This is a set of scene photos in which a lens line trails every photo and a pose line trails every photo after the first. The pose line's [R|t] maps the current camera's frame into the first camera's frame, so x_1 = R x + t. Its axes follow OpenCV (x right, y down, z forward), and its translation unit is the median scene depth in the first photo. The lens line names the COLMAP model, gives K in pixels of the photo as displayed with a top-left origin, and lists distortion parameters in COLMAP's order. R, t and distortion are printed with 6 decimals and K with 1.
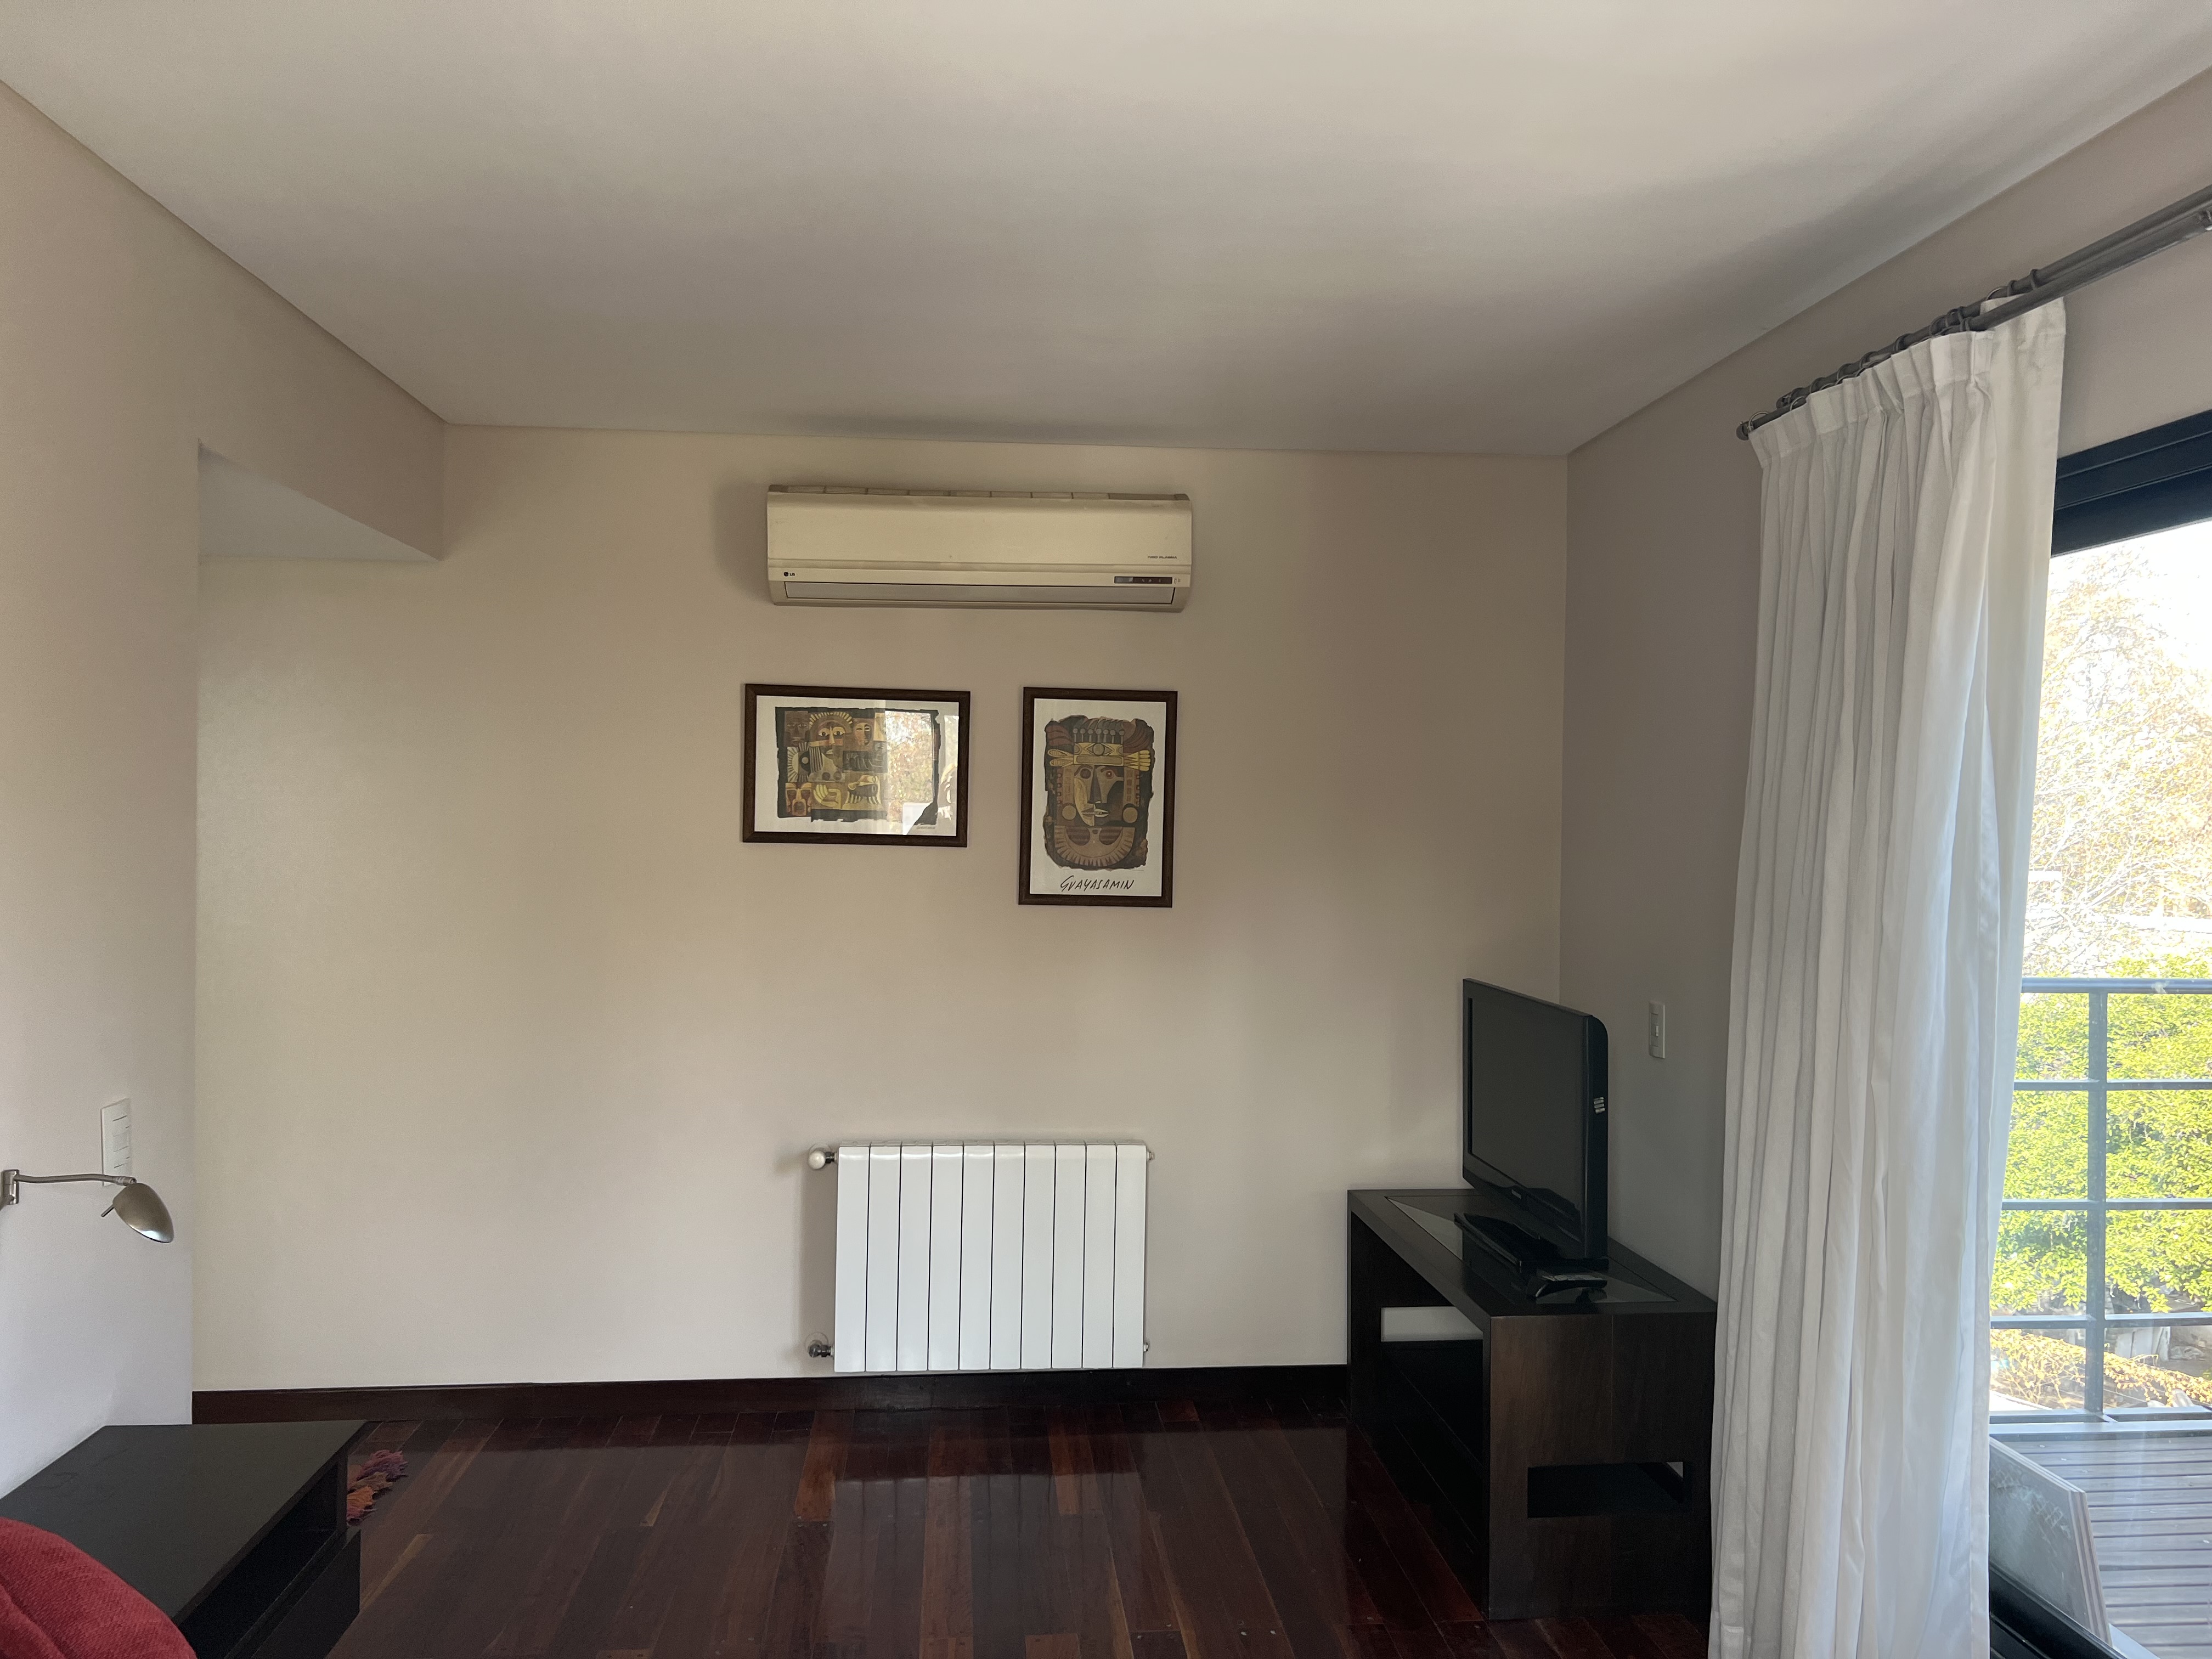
lens RADIAL K [[1682.3, 0, 1114.5], [0, 1682.3, 840.2], [0, 0, 1]] dist [0.045429, -0.004681]
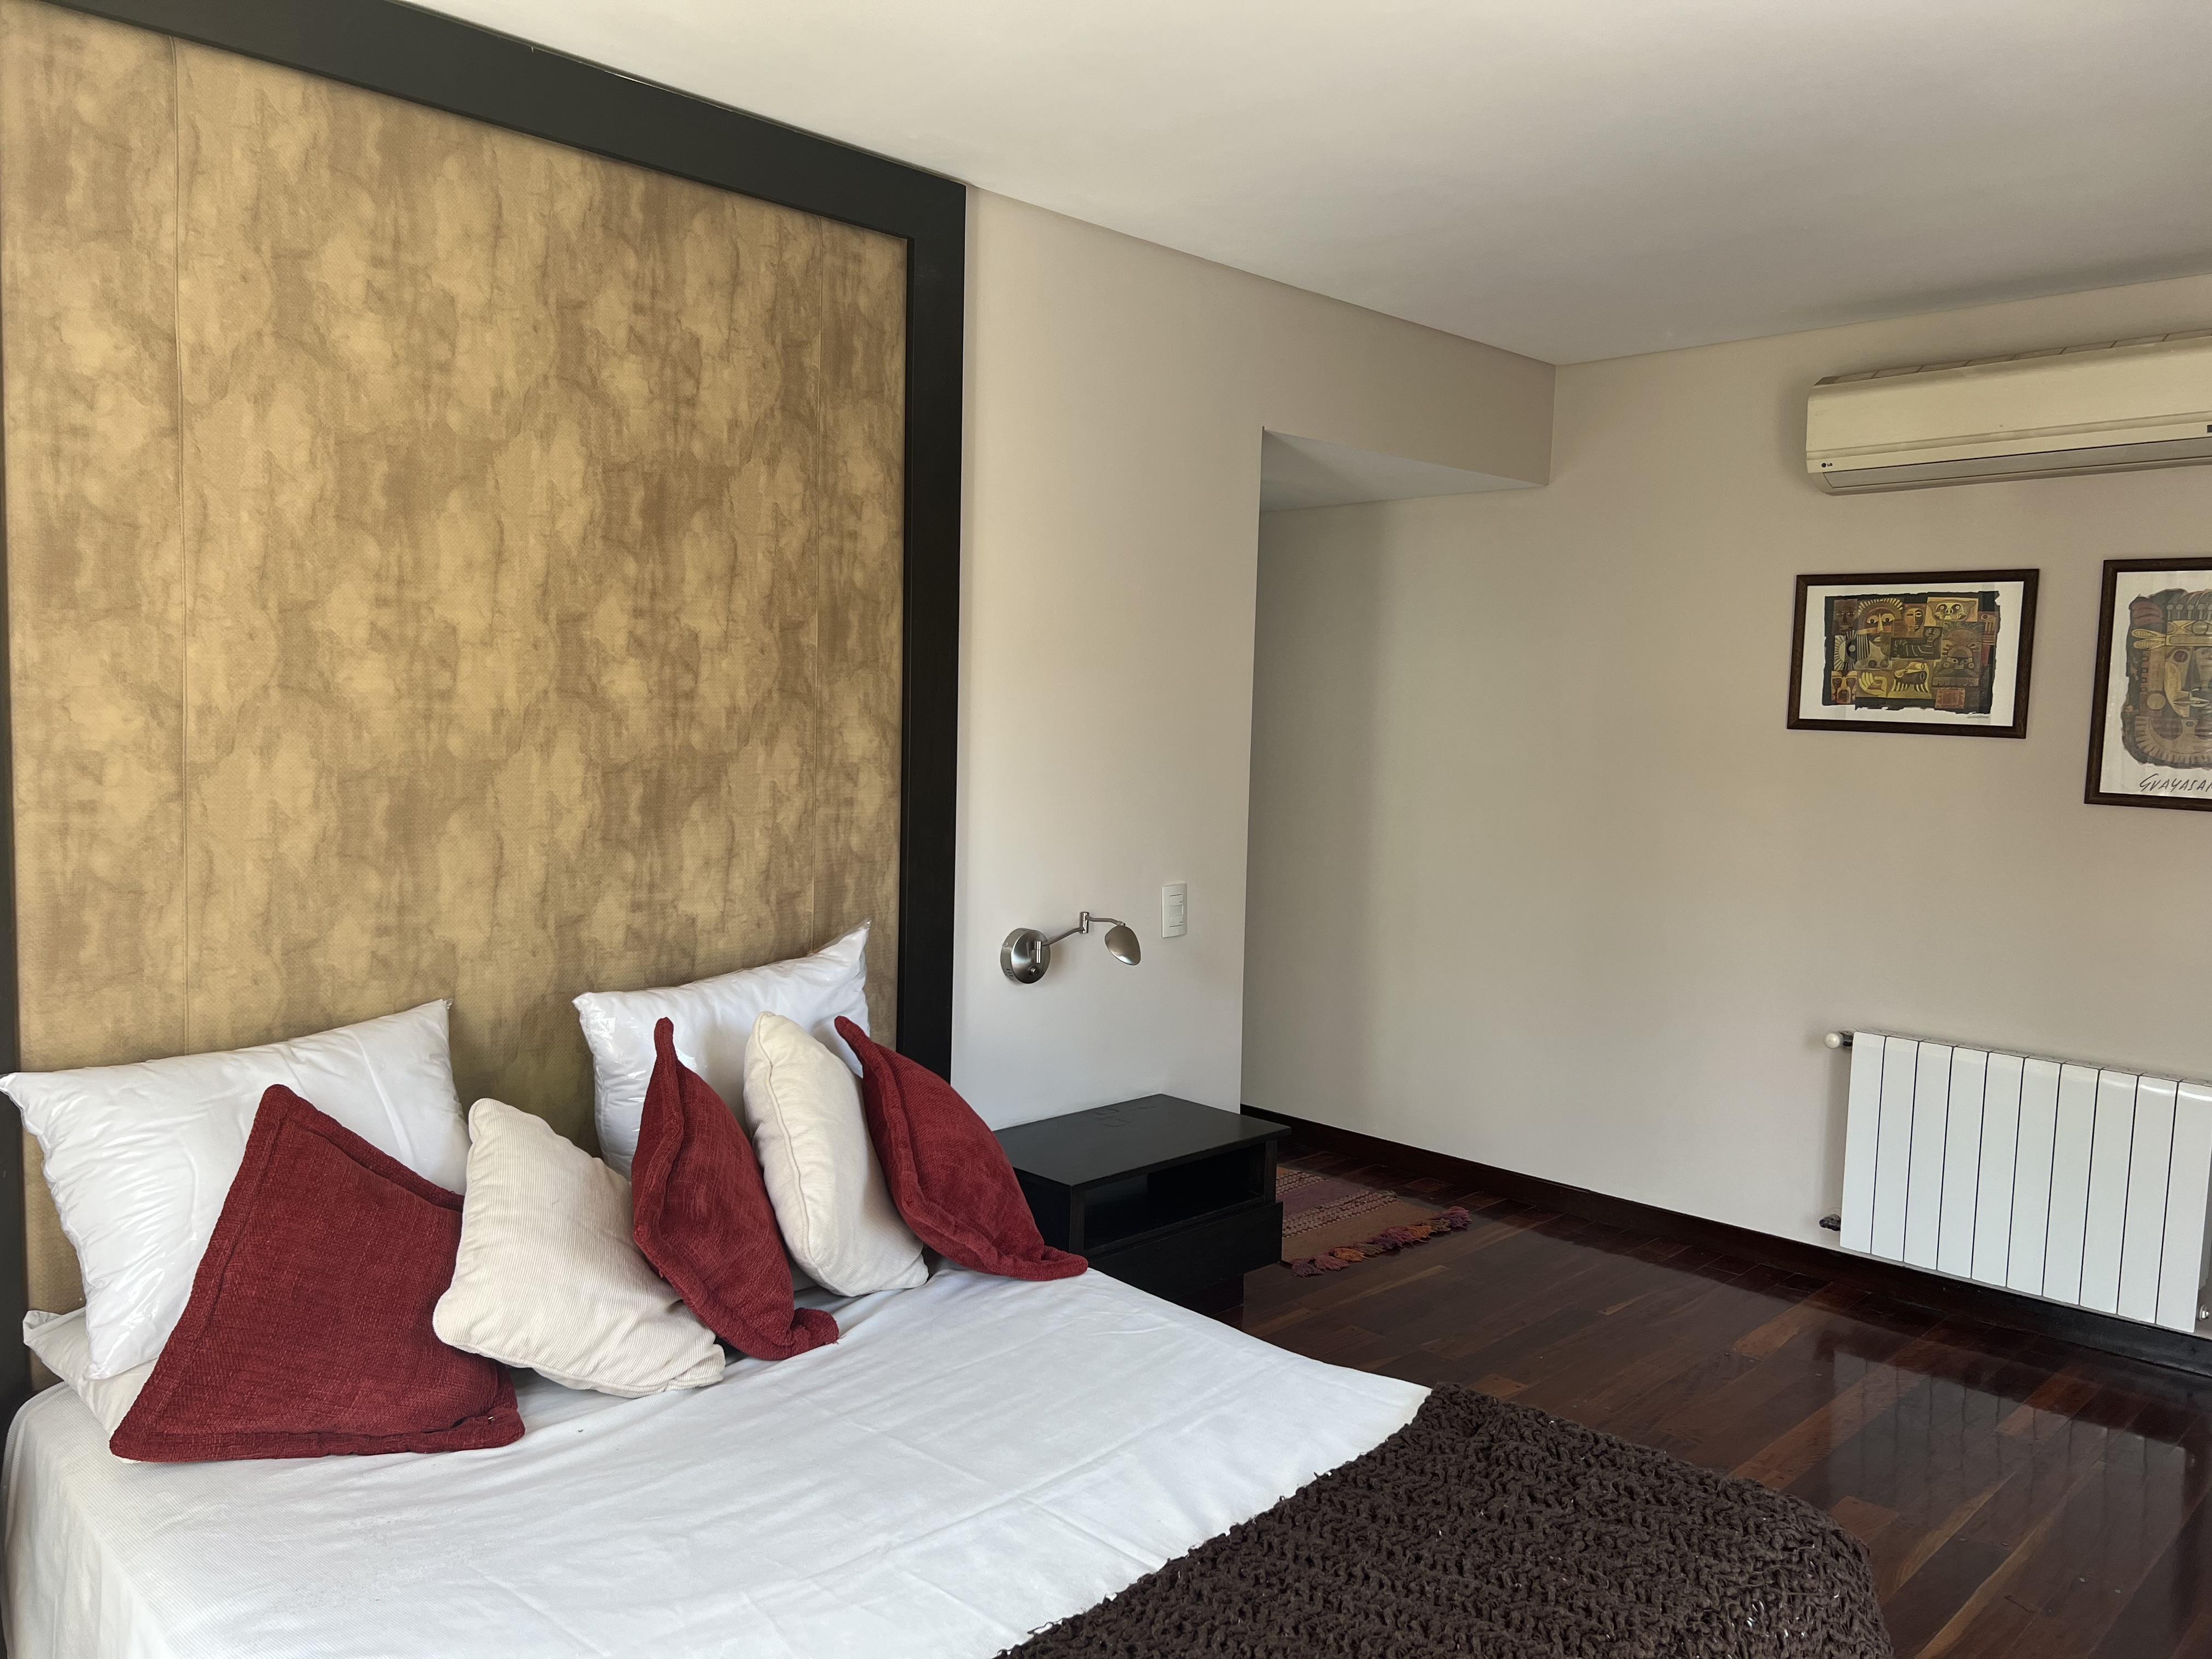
lens RADIAL K [[1682.3, 0, 1114.5], [0, 1682.3, 840.2], [0, 0, 1]] dist [0.045429, -0.004681]
pose [[0.647176, 0.068716, -0.759237, 0.308115], [-0.018088, 0.997033, 0.074820, -0.001176], [0.762126, -0.034689, 0.646499, 0.006183]]
